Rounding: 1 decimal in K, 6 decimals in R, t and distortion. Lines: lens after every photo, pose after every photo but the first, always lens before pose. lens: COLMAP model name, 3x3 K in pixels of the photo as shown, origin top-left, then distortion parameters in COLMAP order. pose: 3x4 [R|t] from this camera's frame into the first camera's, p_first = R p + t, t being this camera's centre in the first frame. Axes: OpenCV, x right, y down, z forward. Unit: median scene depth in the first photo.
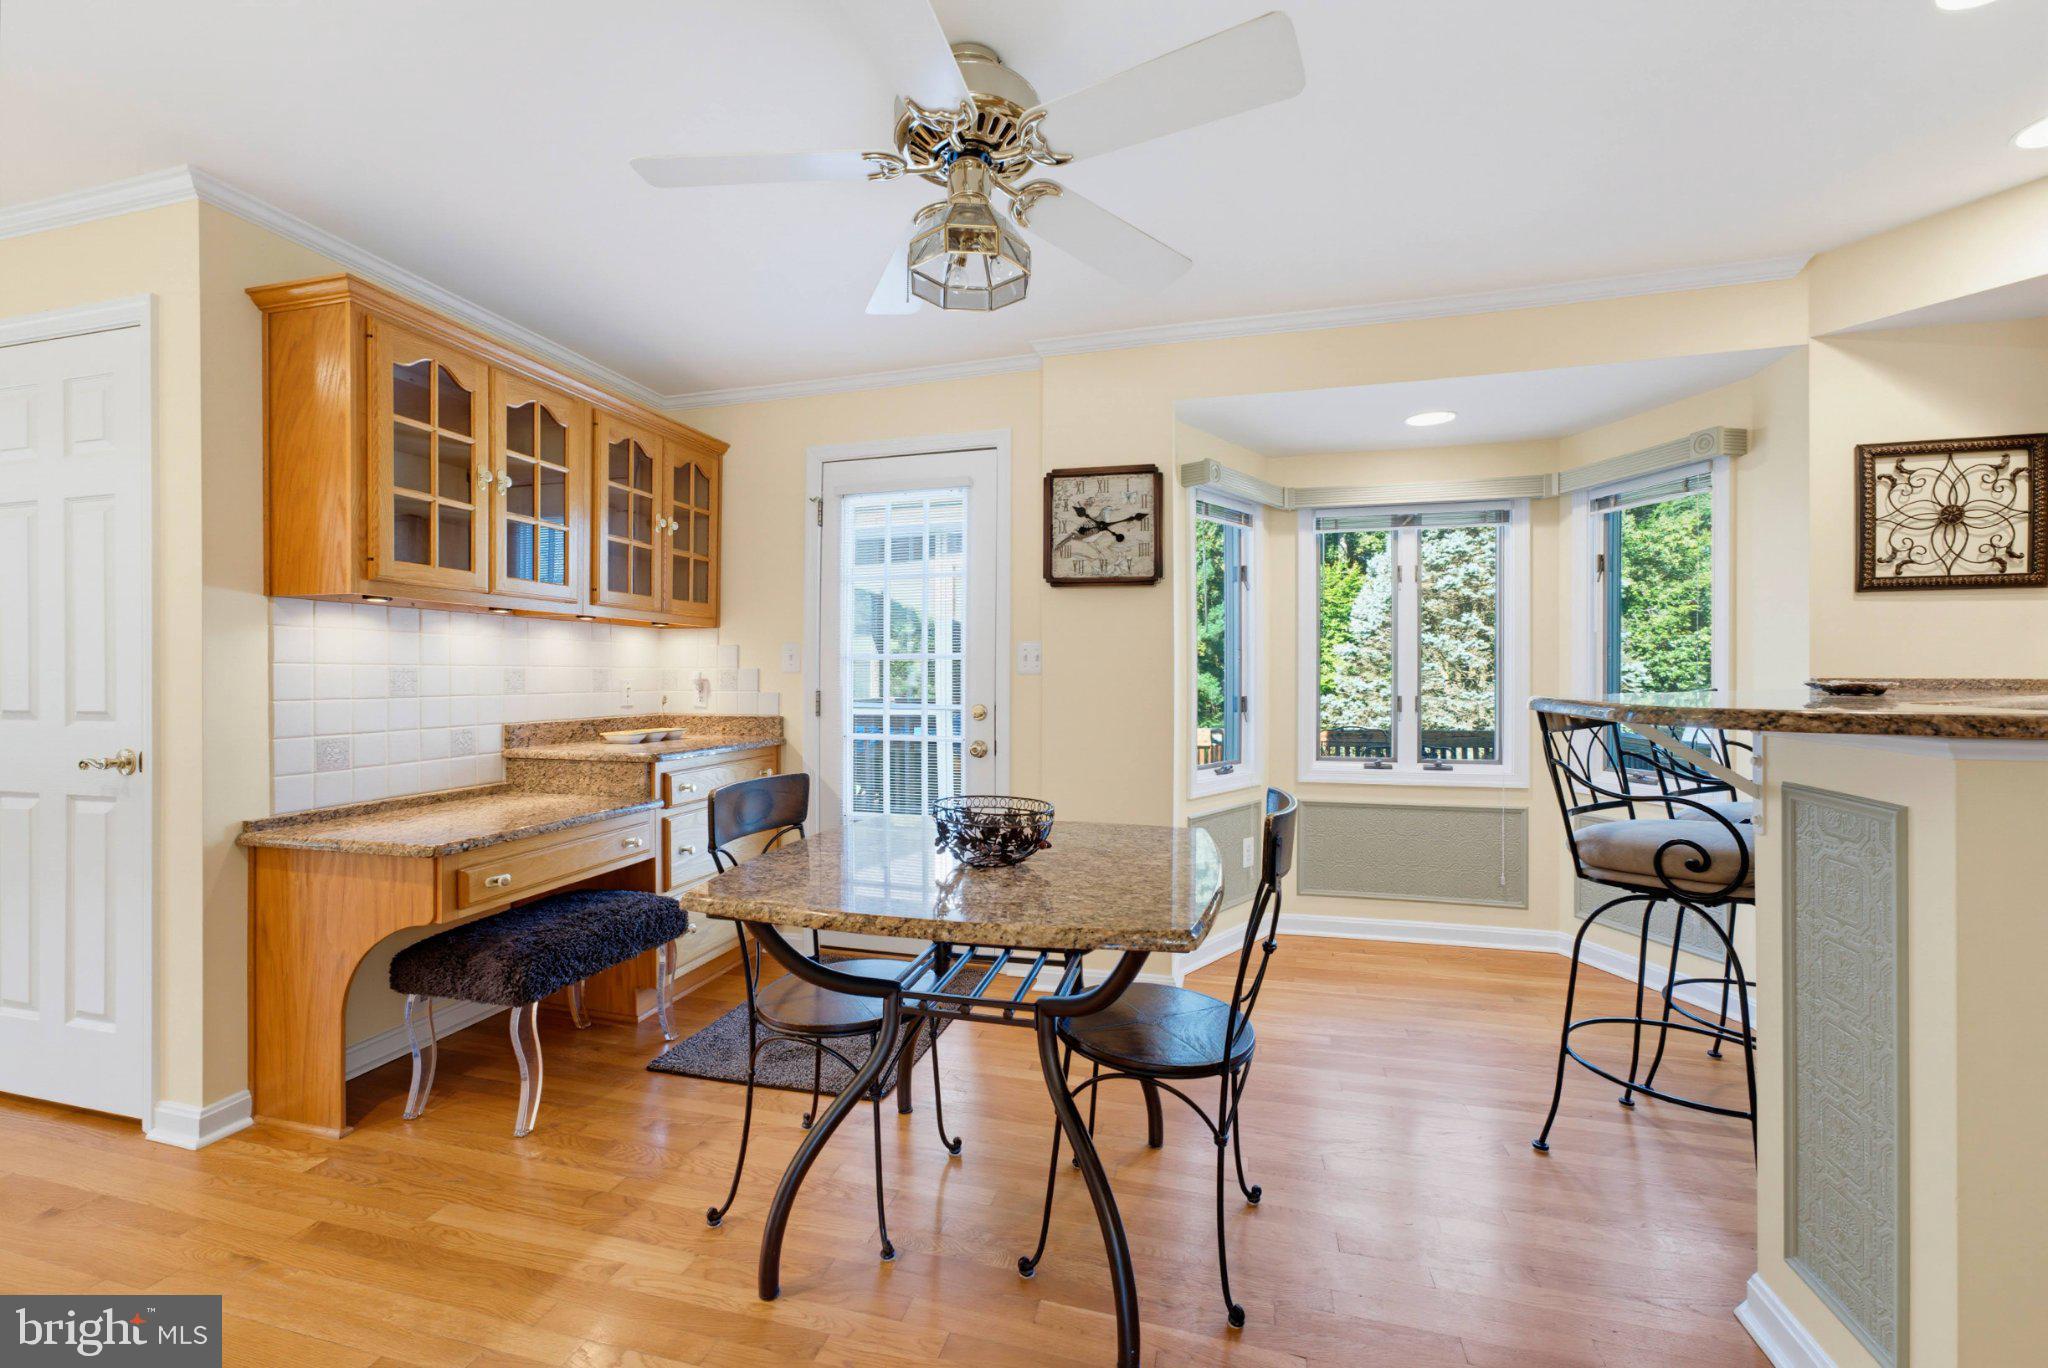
lens RADIAL K [[837.7, 0, 1029.7], [0, 837.7, 674.3], [0, 0, 1]] dist [-0.000004, 0.000174]
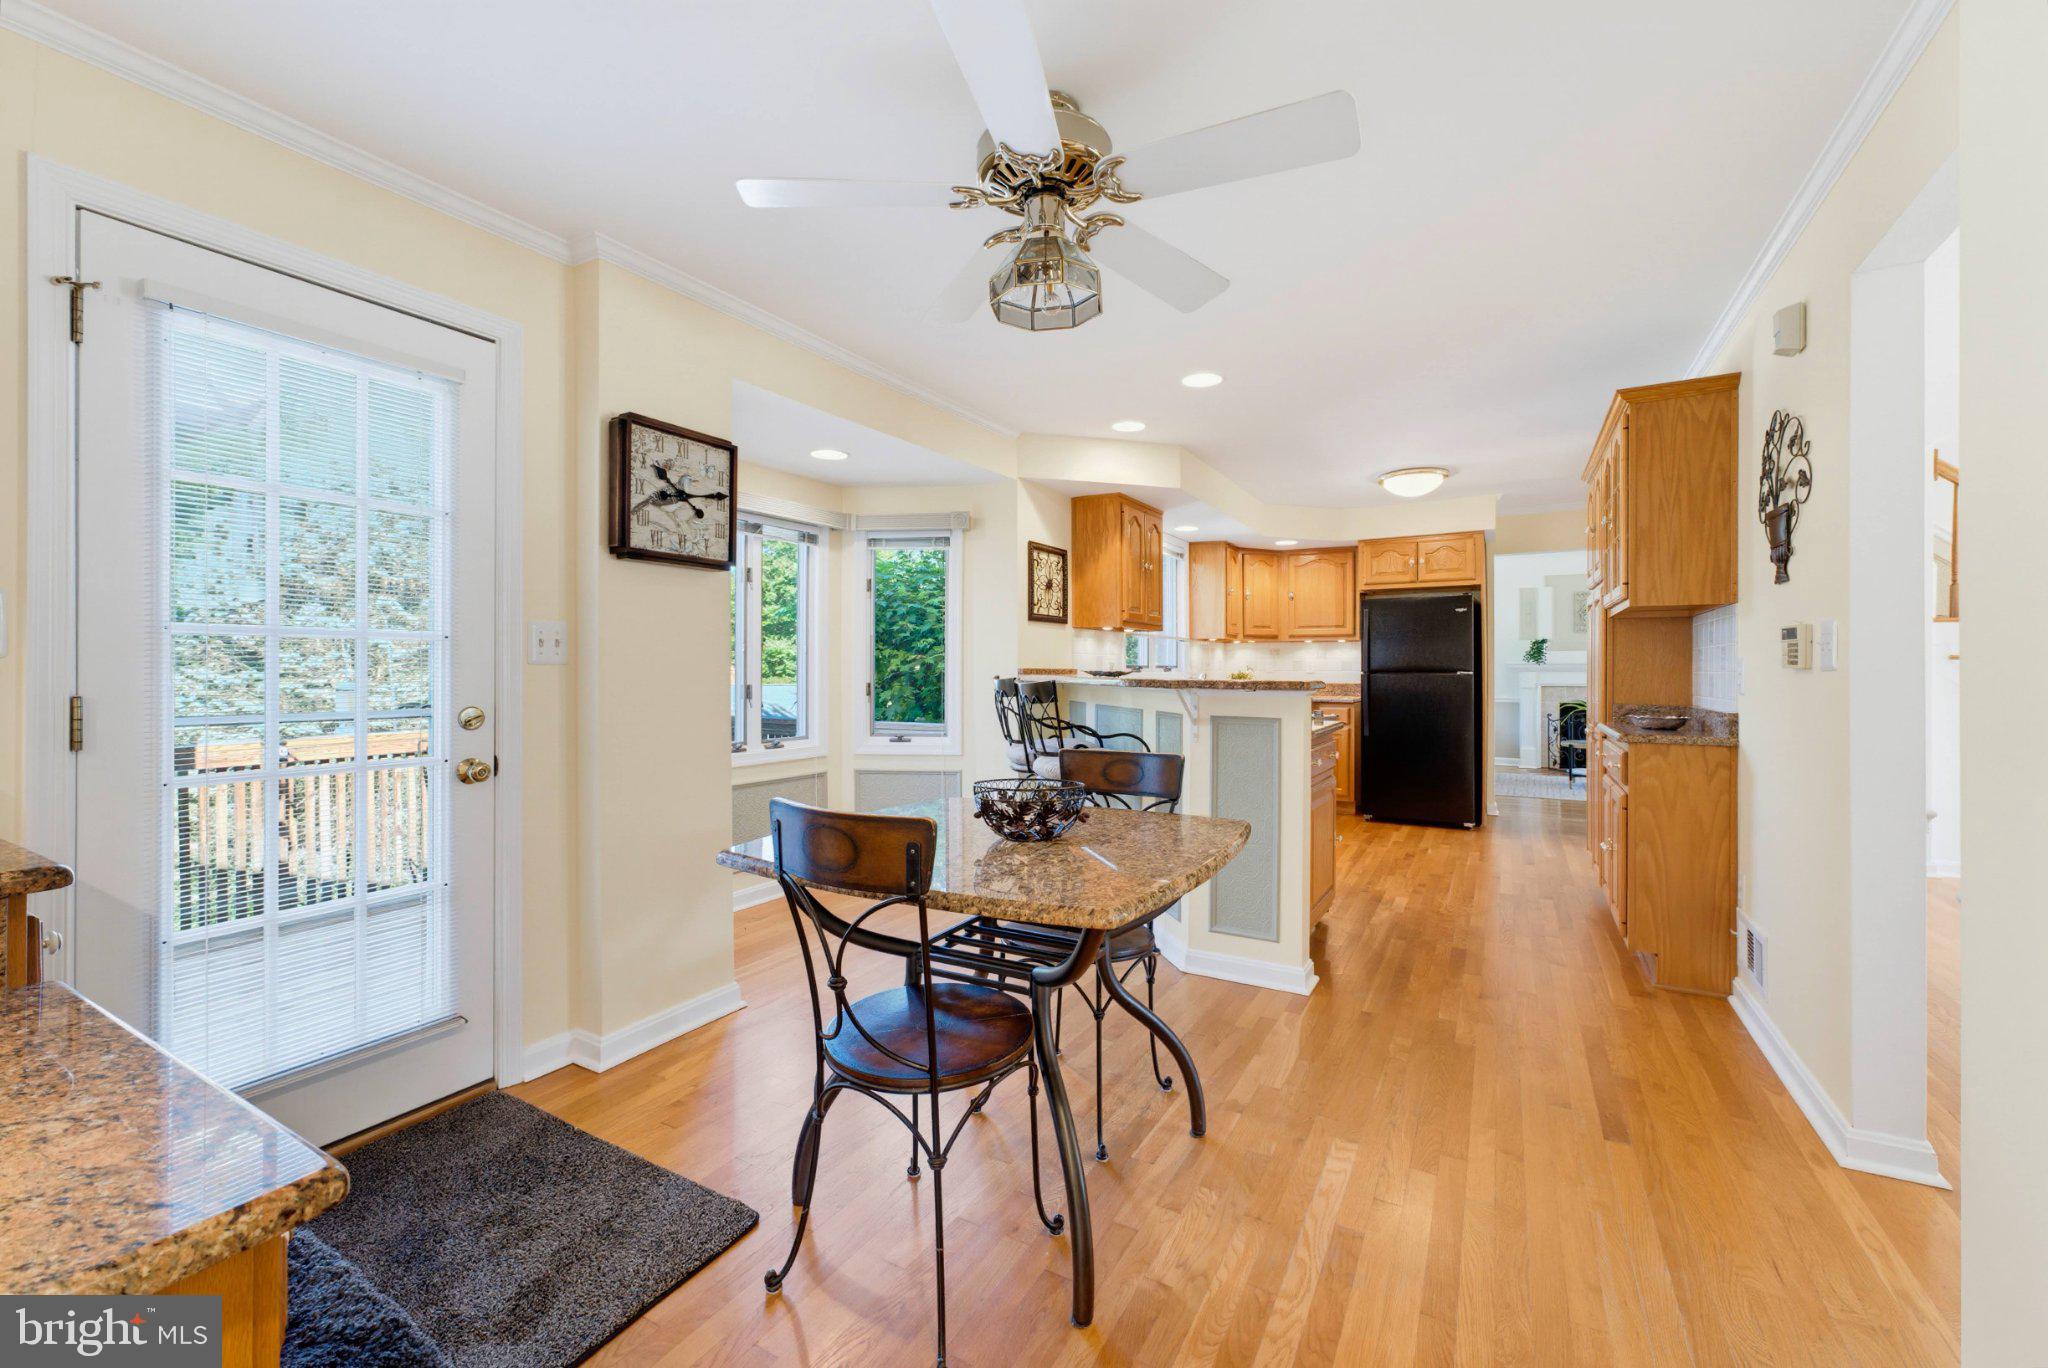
lens RADIAL K [[837.7, 0, 1029.5], [0, 837.7, 666.7], [0, 0, 1]] dist [-0.000004, 0.000174]
pose [[0.256443, -0.004640, 0.966548, -0.662274], [0.002123, 0.999989, 0.004238, -0.002523], [-0.966557, 0.000965, 0.256450, 0.428223]]
